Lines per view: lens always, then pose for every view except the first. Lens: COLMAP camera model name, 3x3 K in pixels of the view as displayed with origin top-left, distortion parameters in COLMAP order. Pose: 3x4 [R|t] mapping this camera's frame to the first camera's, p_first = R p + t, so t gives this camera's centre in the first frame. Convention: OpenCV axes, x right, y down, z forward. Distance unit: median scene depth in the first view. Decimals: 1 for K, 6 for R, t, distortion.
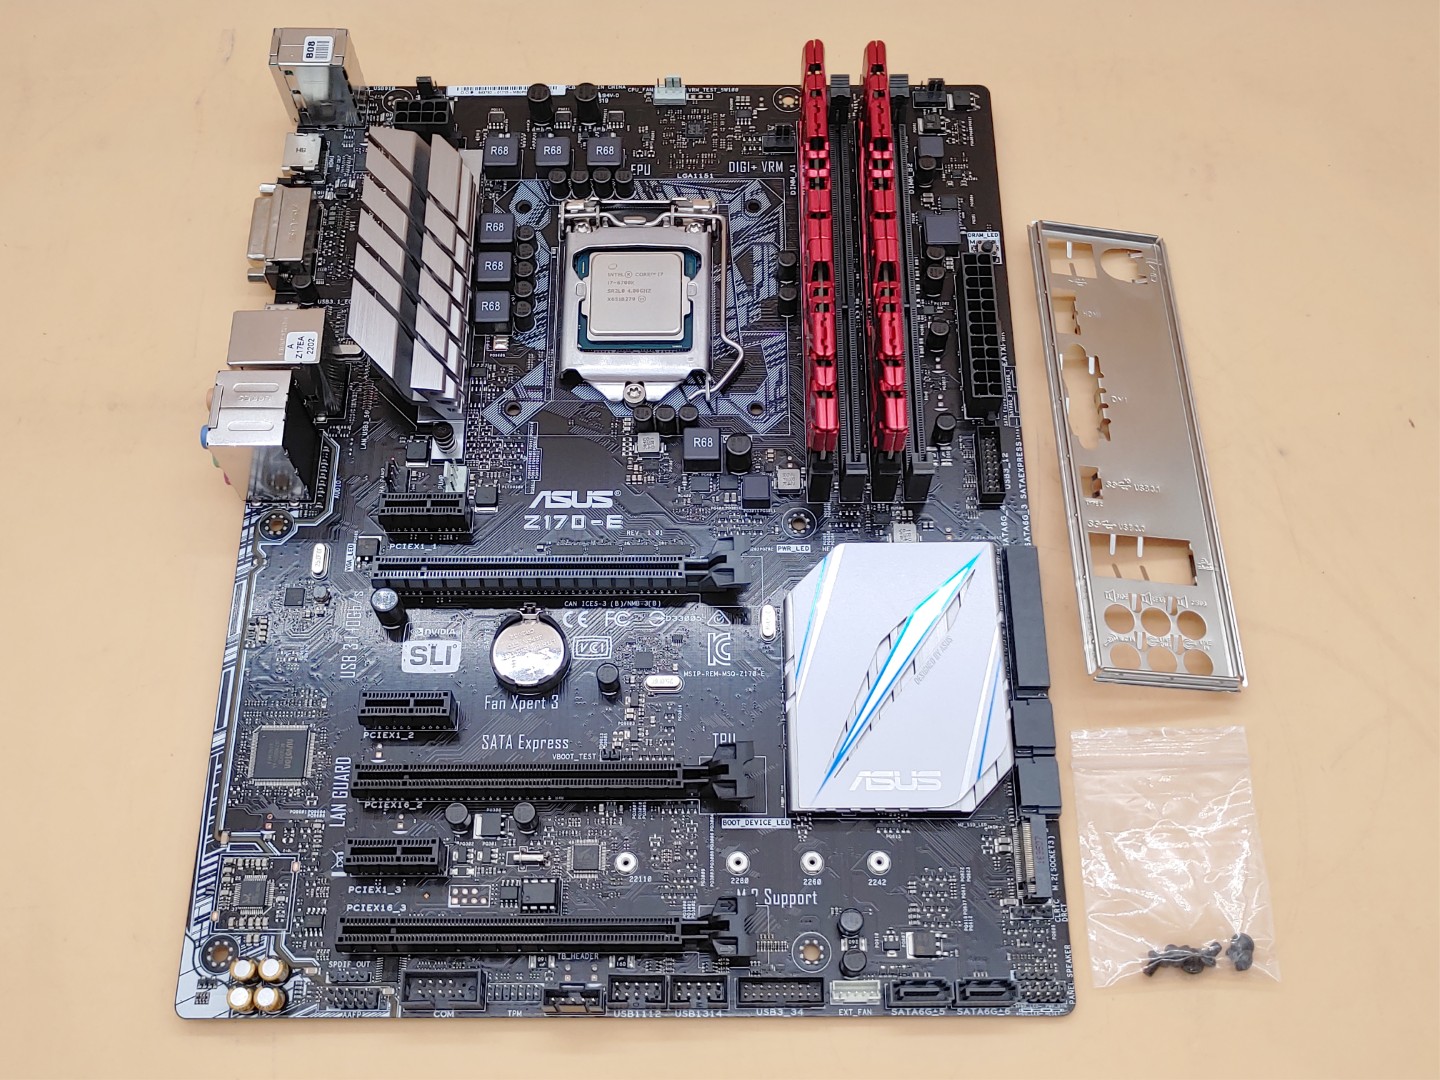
lens RADIAL K [[1379.5, 0, 720.0], [0, 1379.5, 540.0], [0, 0, 1]] dist [0.110541, 0.000211]
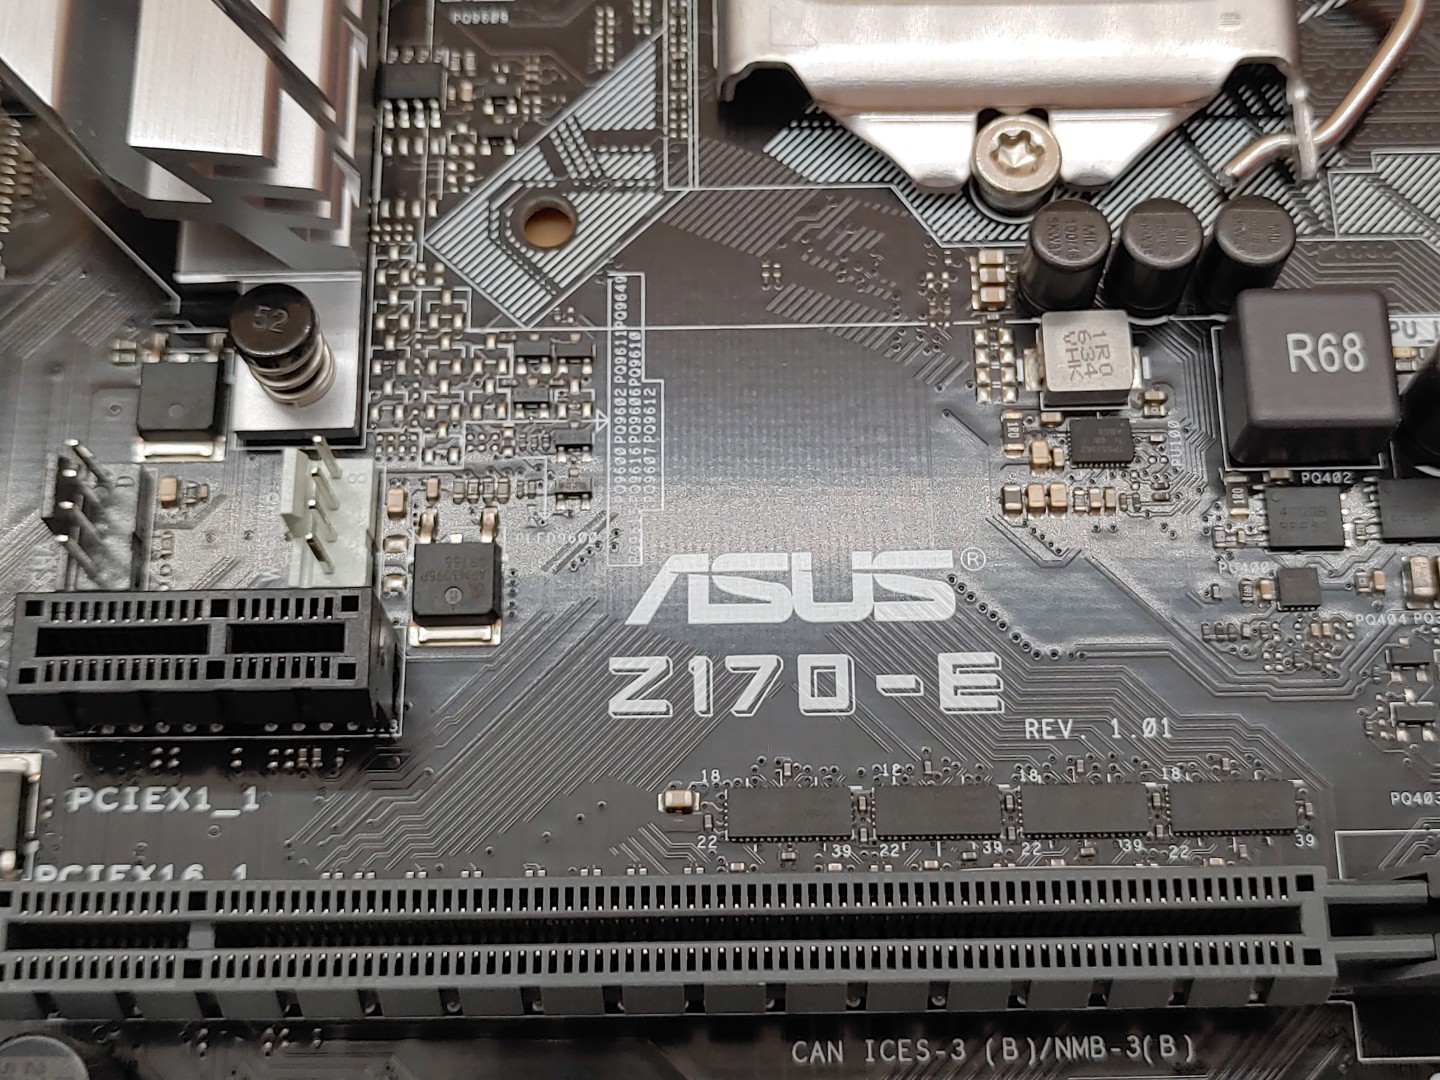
lens RADIAL K [[1997.5, 0, 720.0], [0, 1997.5, 540.0], [0, 0, 1]] dist [0.012461, -0.041854]
pose [[0.999860, -0.009499, -0.013777, -0.113675], [0.010721, 0.995745, 0.091522, -0.070123], [0.012849, -0.091657, 0.995708, 0.630213]]
